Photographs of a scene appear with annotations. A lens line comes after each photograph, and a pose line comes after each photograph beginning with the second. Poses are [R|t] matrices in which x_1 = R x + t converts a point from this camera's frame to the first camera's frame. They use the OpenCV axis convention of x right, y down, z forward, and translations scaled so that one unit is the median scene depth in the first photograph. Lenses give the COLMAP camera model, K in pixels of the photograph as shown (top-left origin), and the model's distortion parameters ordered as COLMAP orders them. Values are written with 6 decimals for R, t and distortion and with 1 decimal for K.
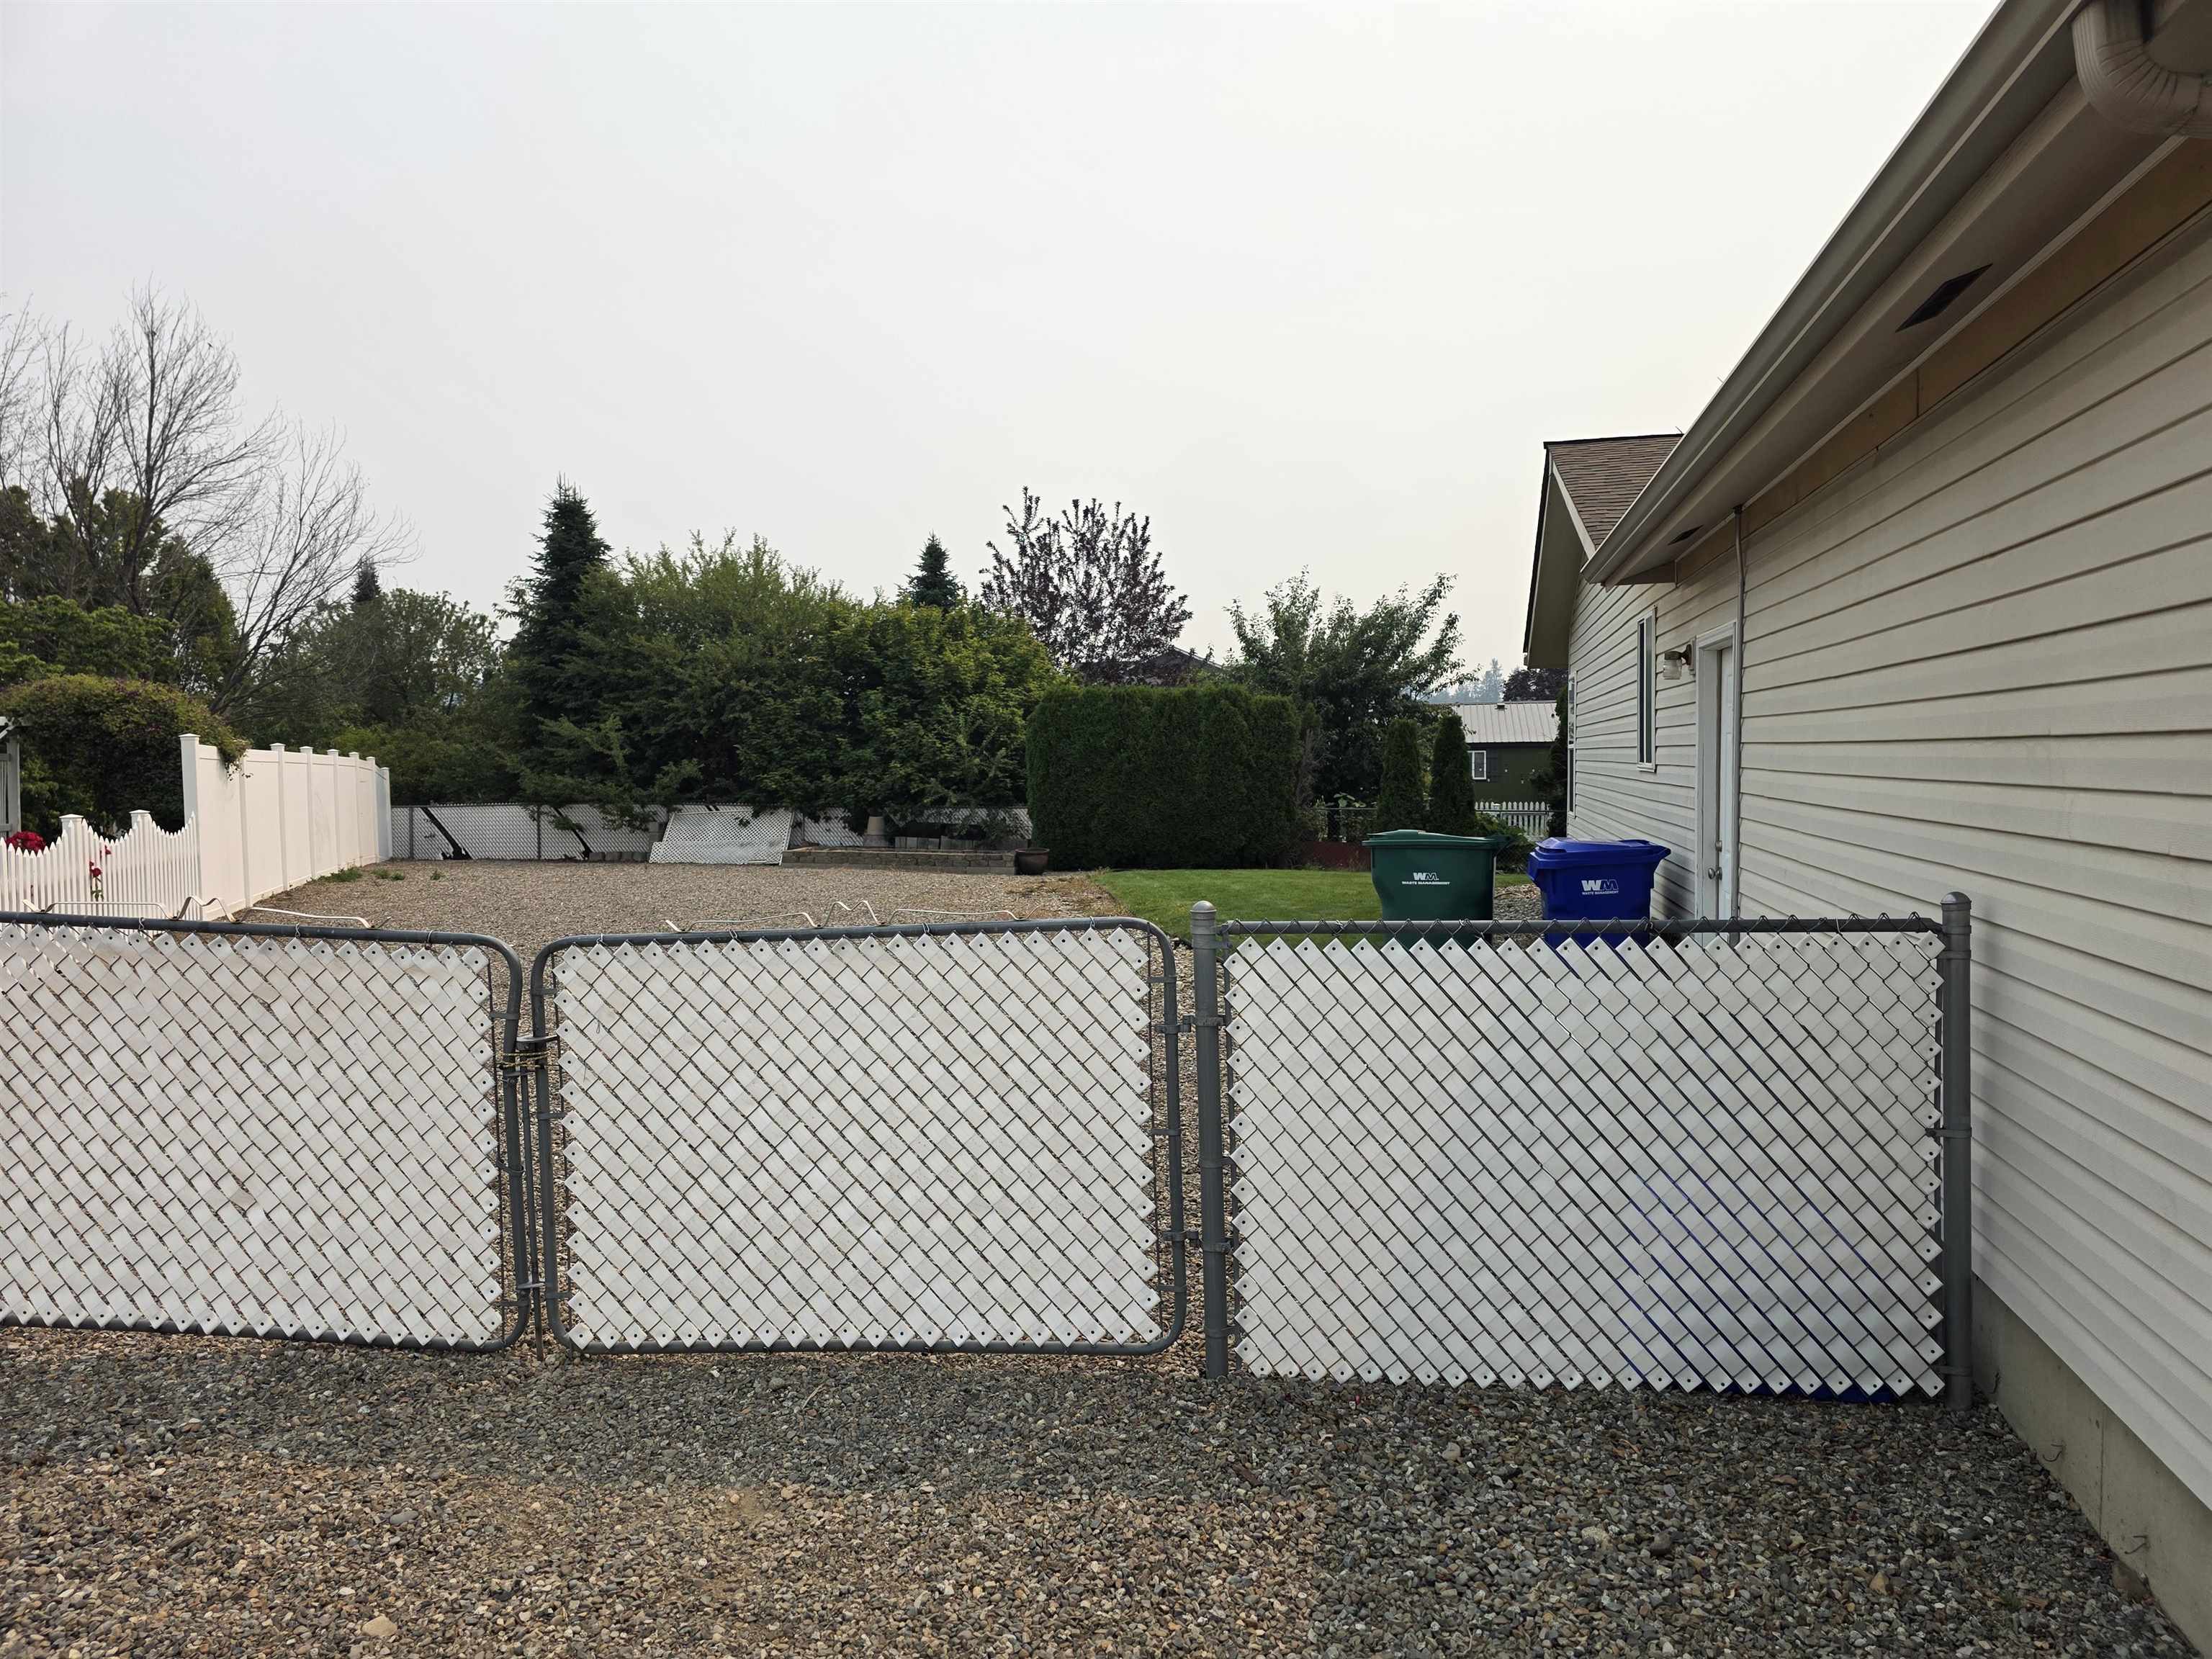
lens RADIAL K [[1483.7, 0, 1114.4], [0, 1483.7, 840.9], [0, 0, 1]] dist [0.073590, -0.081122]
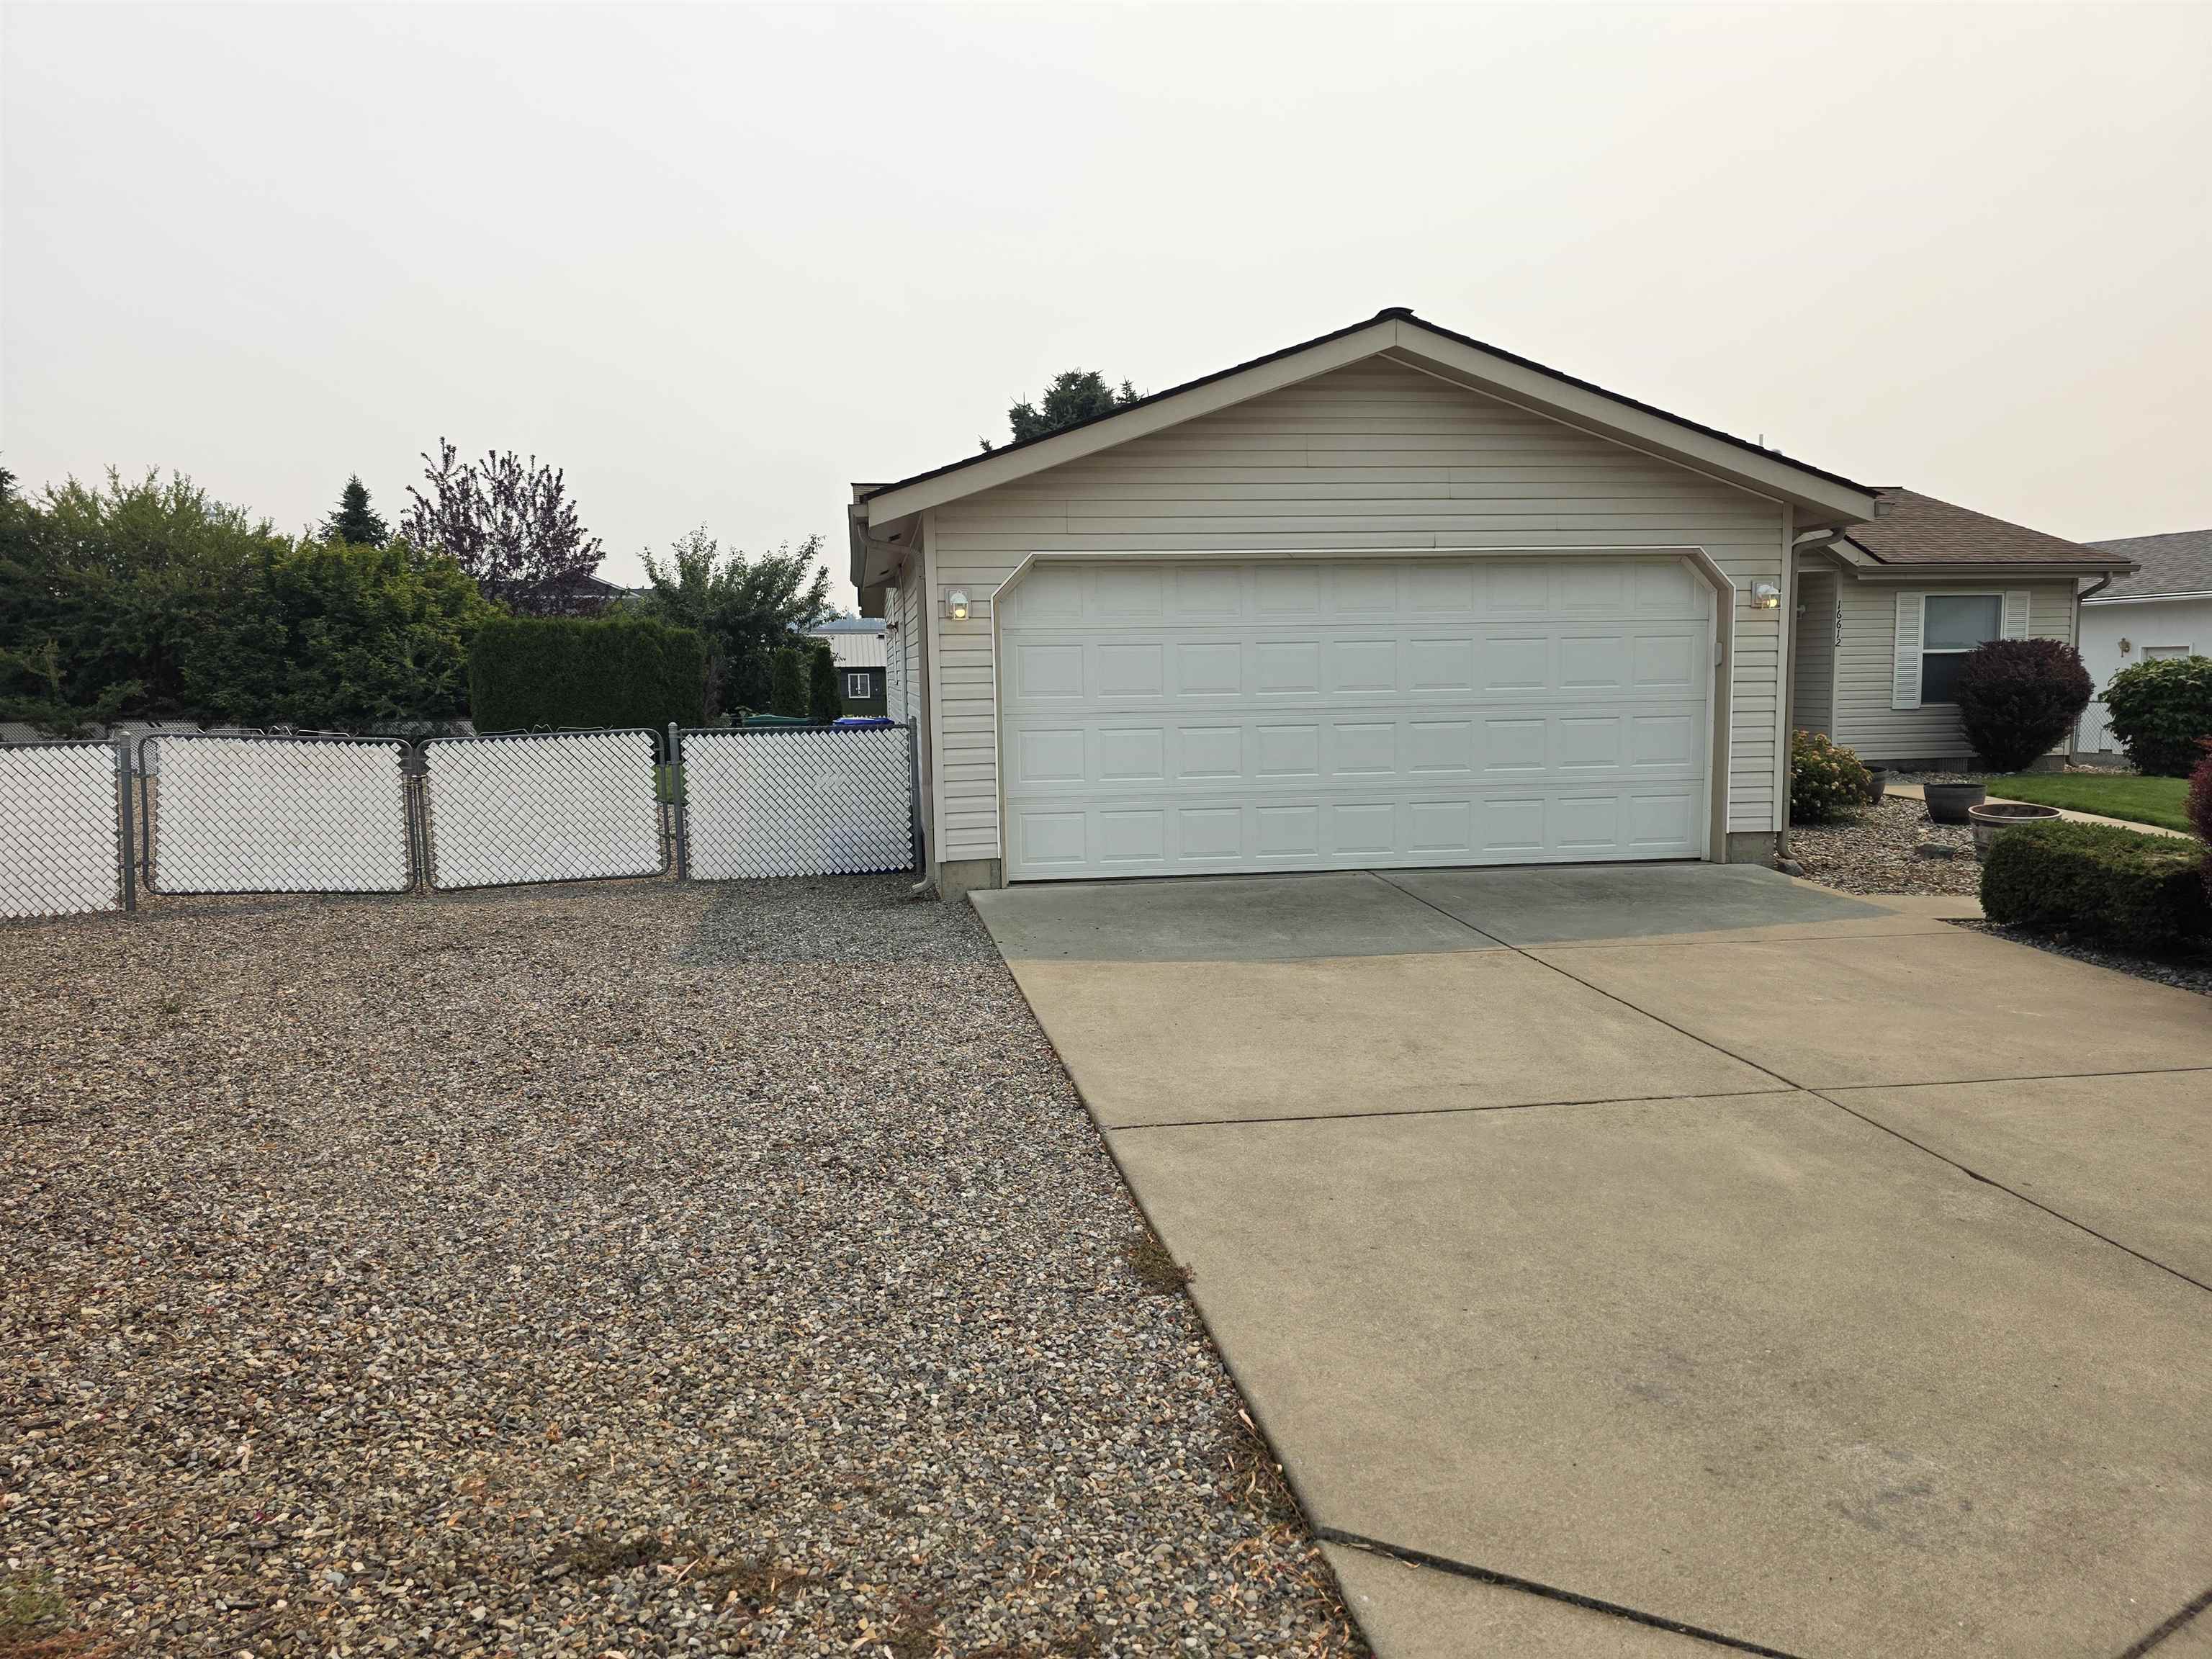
lens RADIAL K [[1483.7, 0, 1114.4], [0, 1483.7, 840.9], [0, 0, 1]] dist [0.073590, -0.081122]
pose [[0.925744, -0.044575, 0.375514, -0.036212], [0.025098, 0.998081, 0.056602, 0.018676], [-0.377316, -0.042974, 0.925087, -0.303054]]
